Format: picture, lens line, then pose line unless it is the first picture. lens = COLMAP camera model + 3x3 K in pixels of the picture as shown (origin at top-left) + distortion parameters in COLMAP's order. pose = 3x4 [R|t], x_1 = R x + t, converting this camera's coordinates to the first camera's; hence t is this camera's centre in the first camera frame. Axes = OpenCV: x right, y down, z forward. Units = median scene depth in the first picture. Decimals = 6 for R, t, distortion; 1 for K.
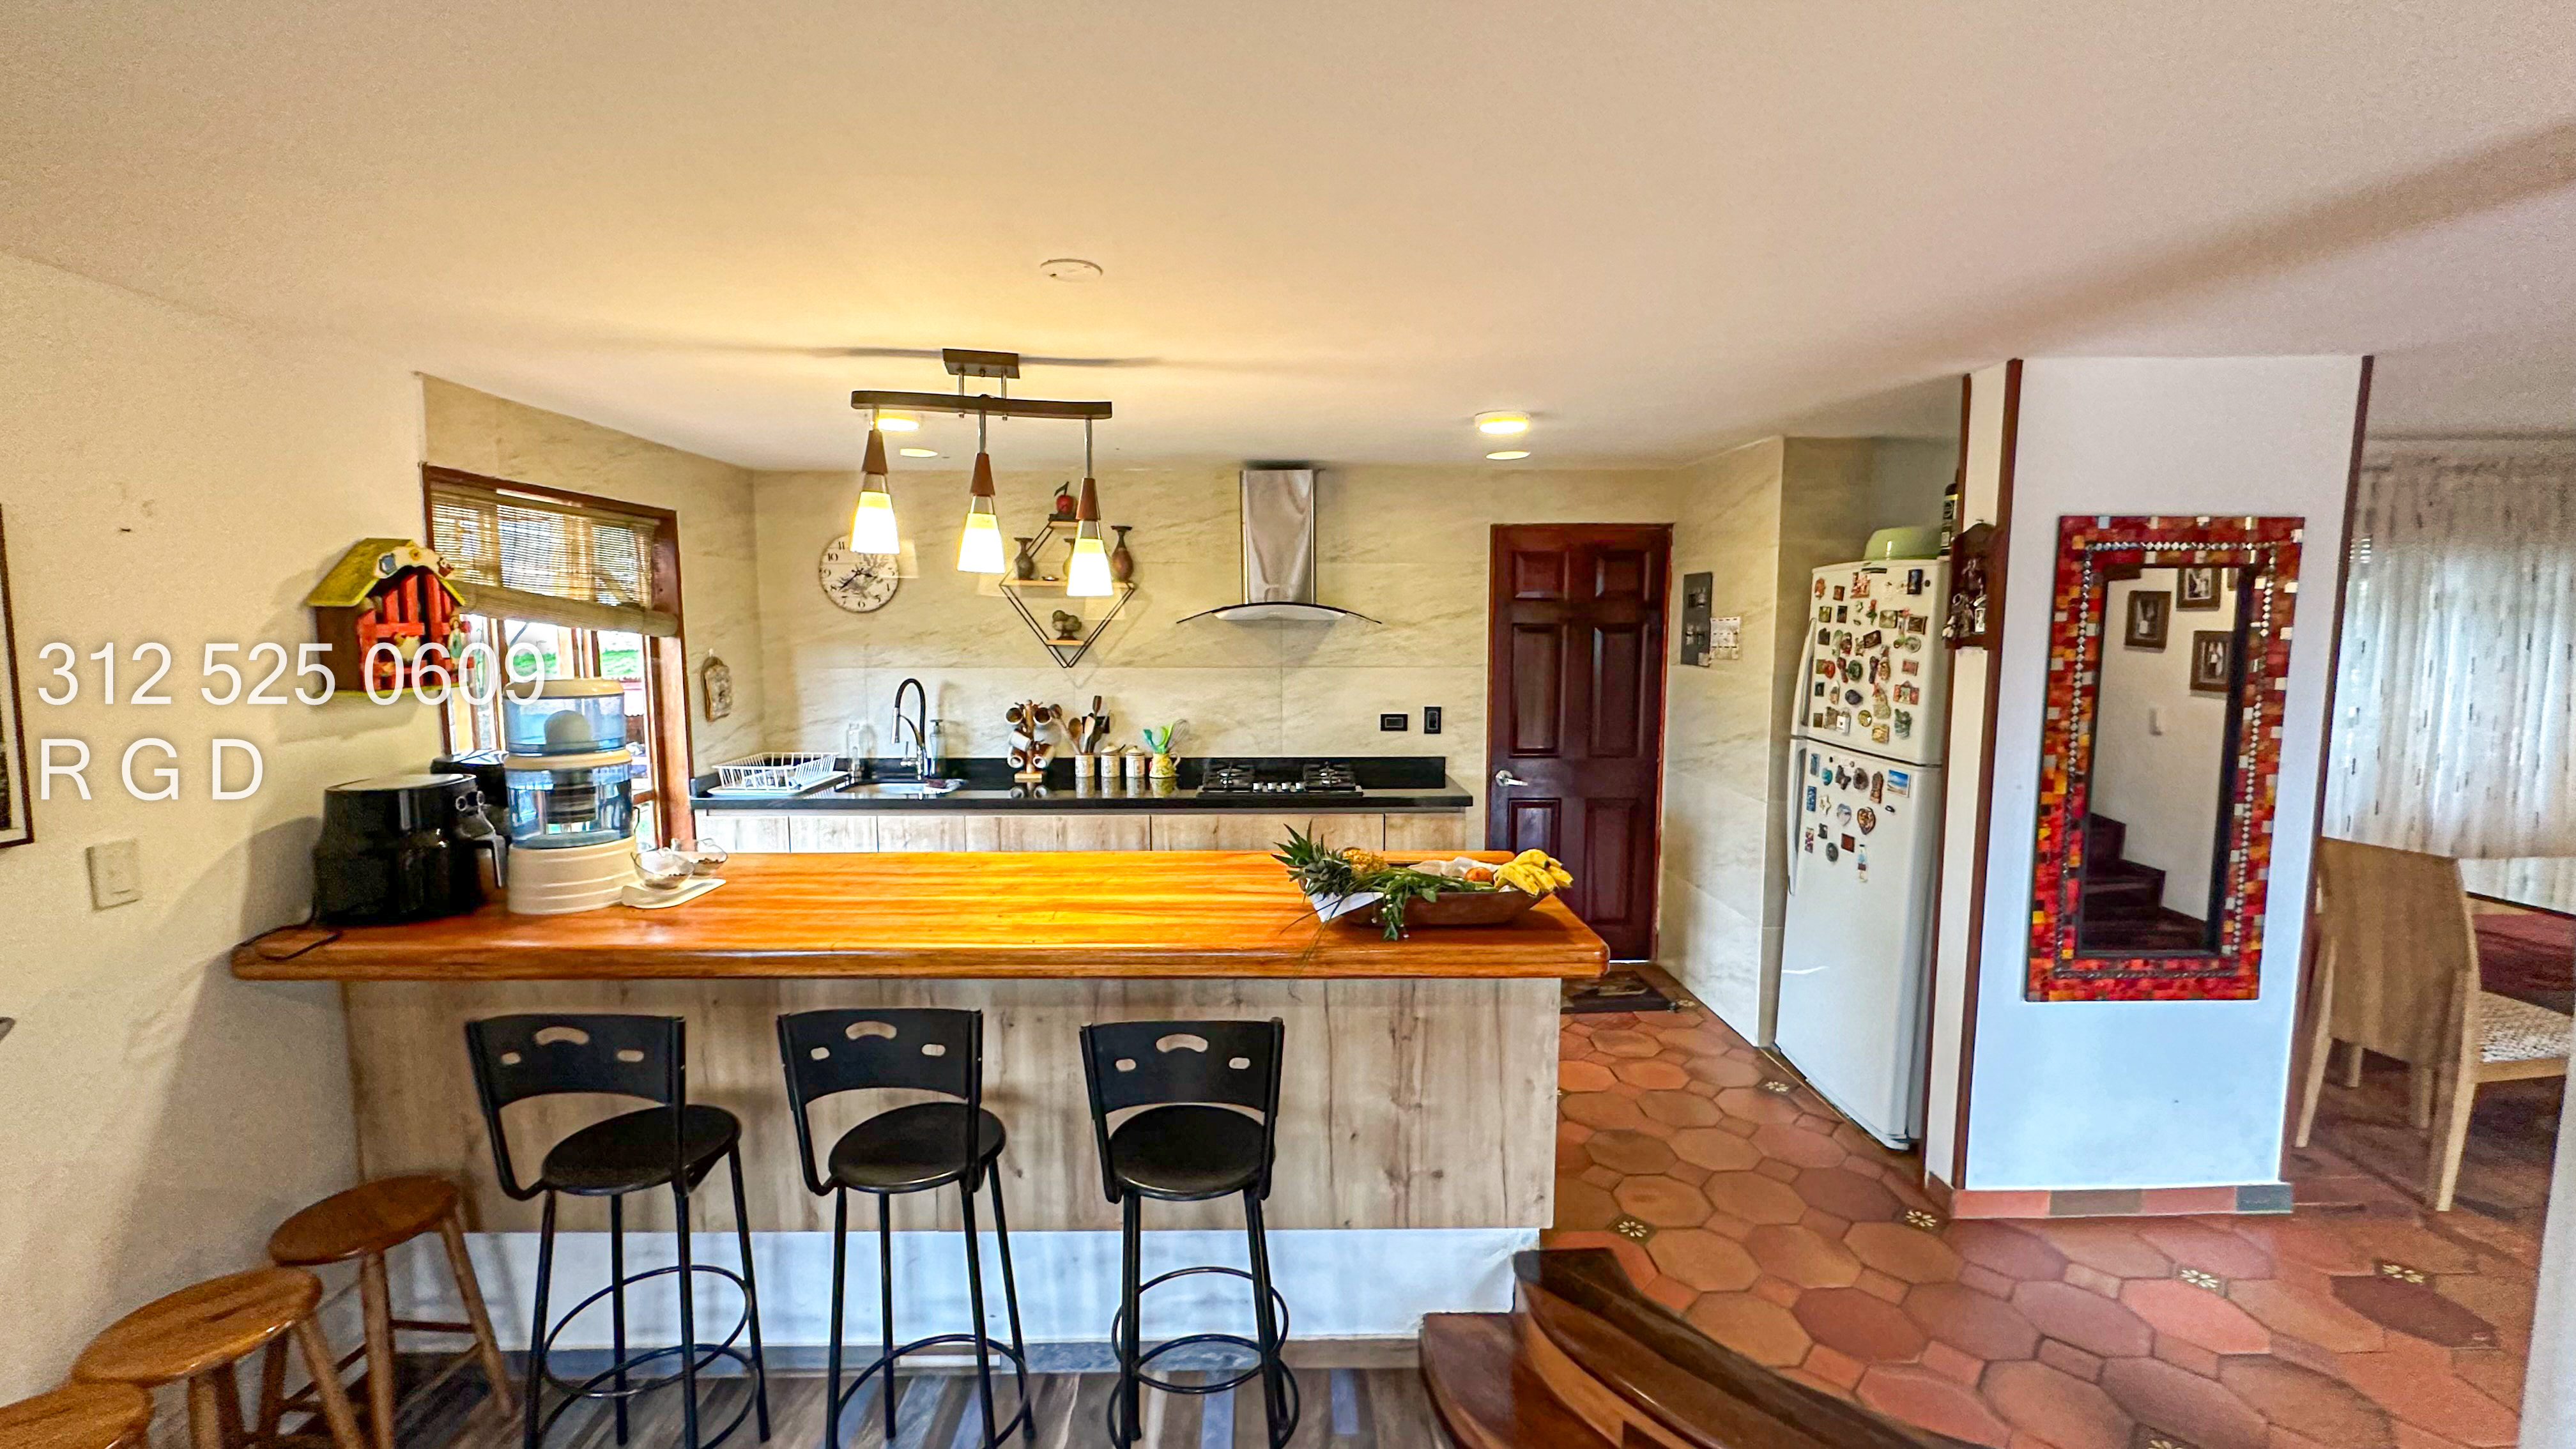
lens RADIAL K [[1028.4, 0, 1285.0], [0, 1028.4, 721.0], [0, 0, 1]] dist [-0.005001, 0.001268]
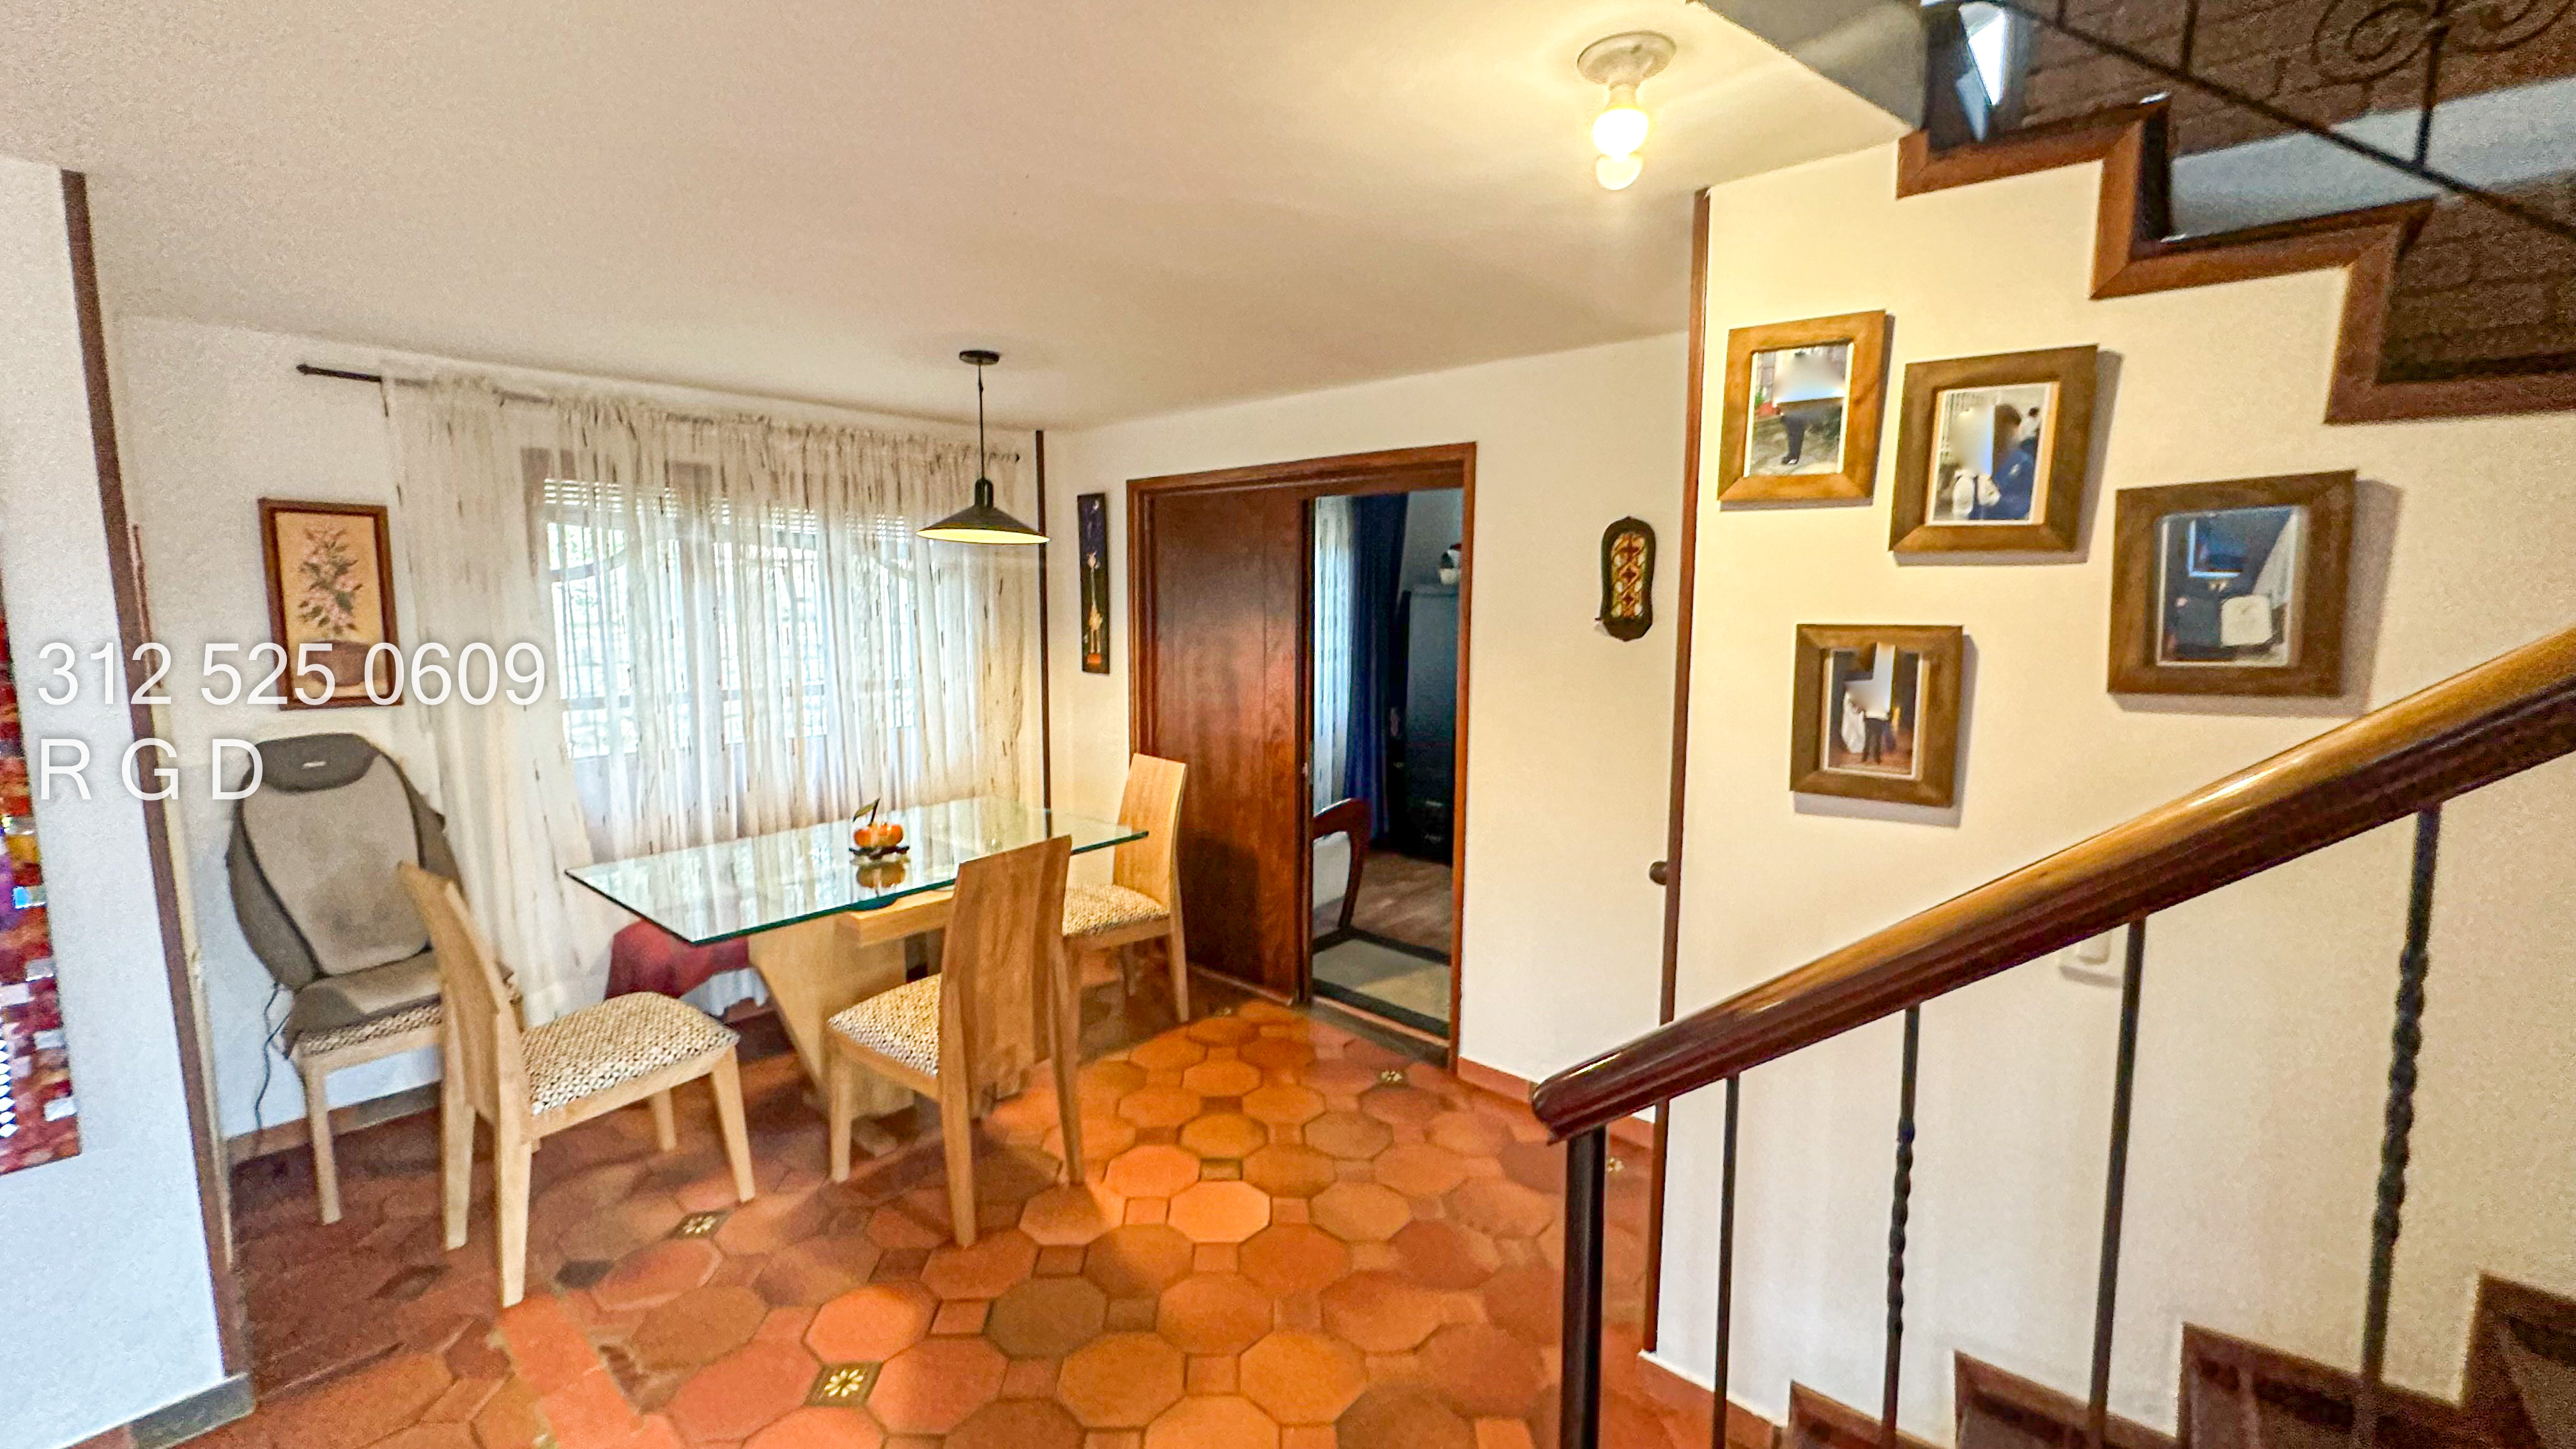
lens RADIAL K [[1028.4, 0, 1281.8], [0, 1028.4, 719.5], [0, 0, 1]] dist [-0.005001, 0.001268]
pose [[0.678433, -0.082141, 0.730056, 0.992494], [0.062871, 0.996576, 0.053702, 0.007150], [-0.731967, 0.009466, 0.681274, -0.013268]]
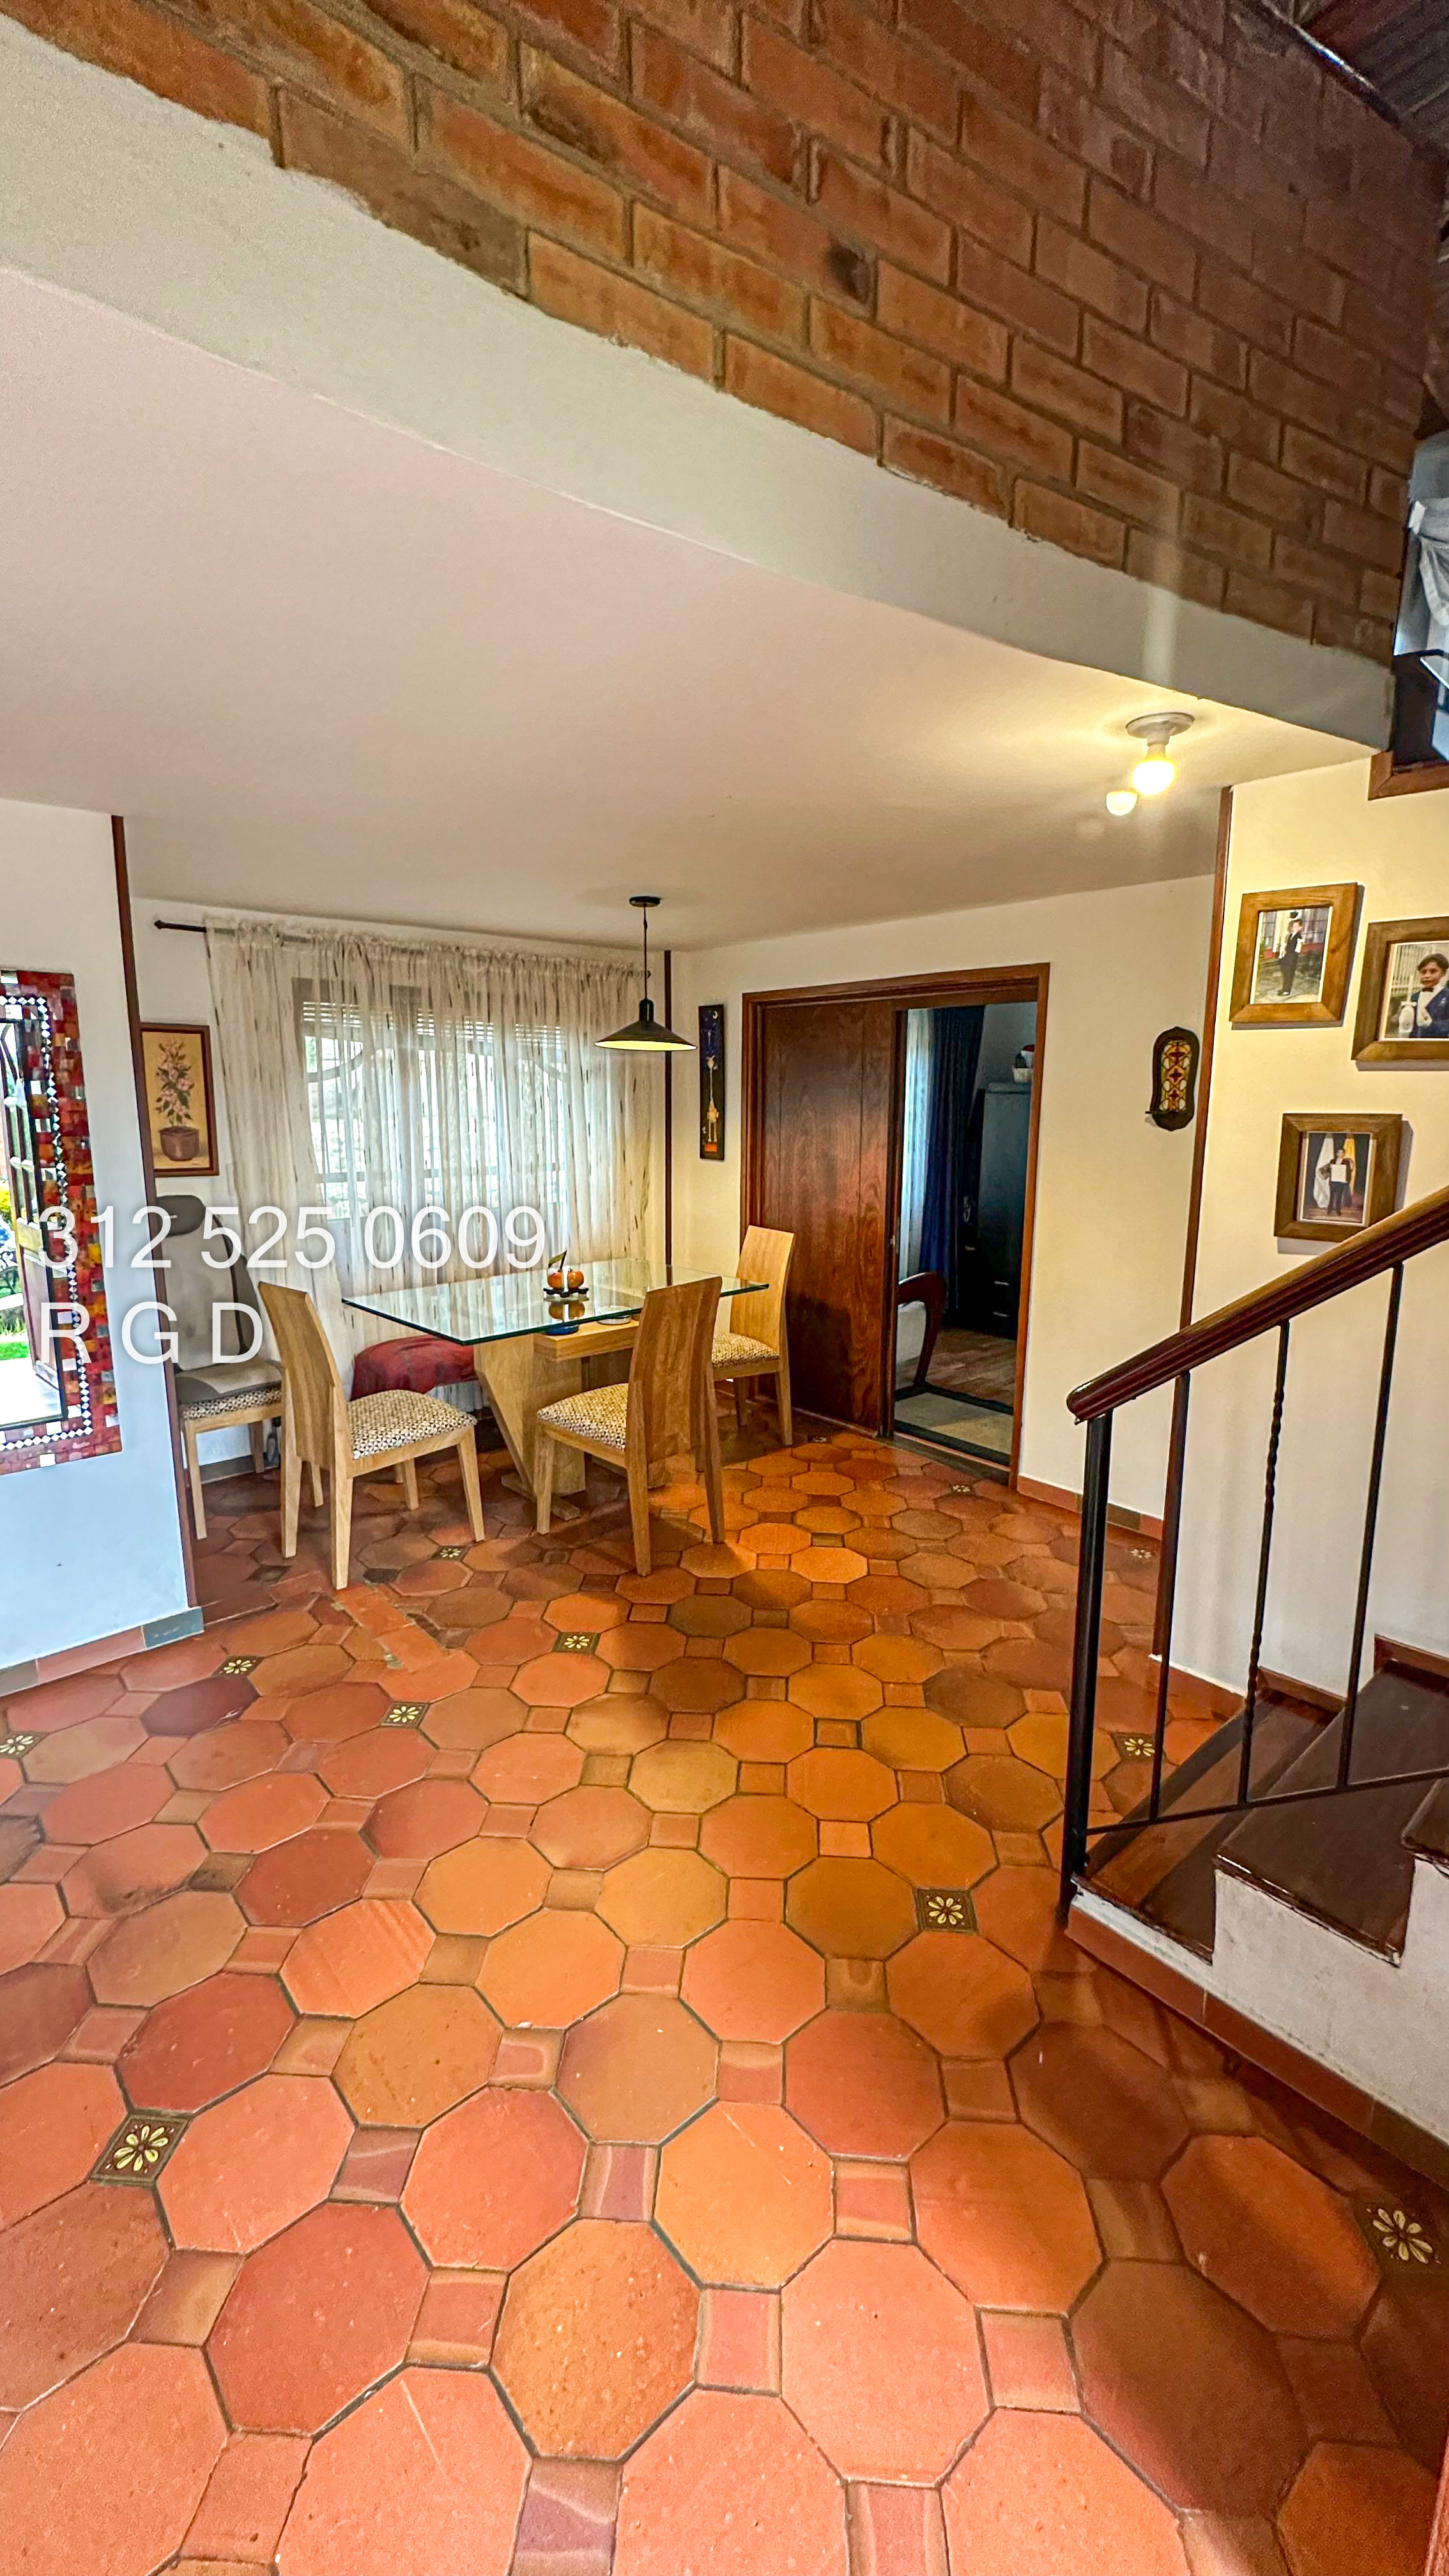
lens RADIAL K [[1028.4, 0, 722.7], [0, 1028.4, 1282.3], [0, 0, 1]] dist [-0.005001, 0.001268]
pose [[0.759516, -0.112480, 0.640690, 0.747691], [0.055265, 0.992533, 0.108736, 0.023197], [-0.648137, -0.047179, 0.760061, -0.171307]]
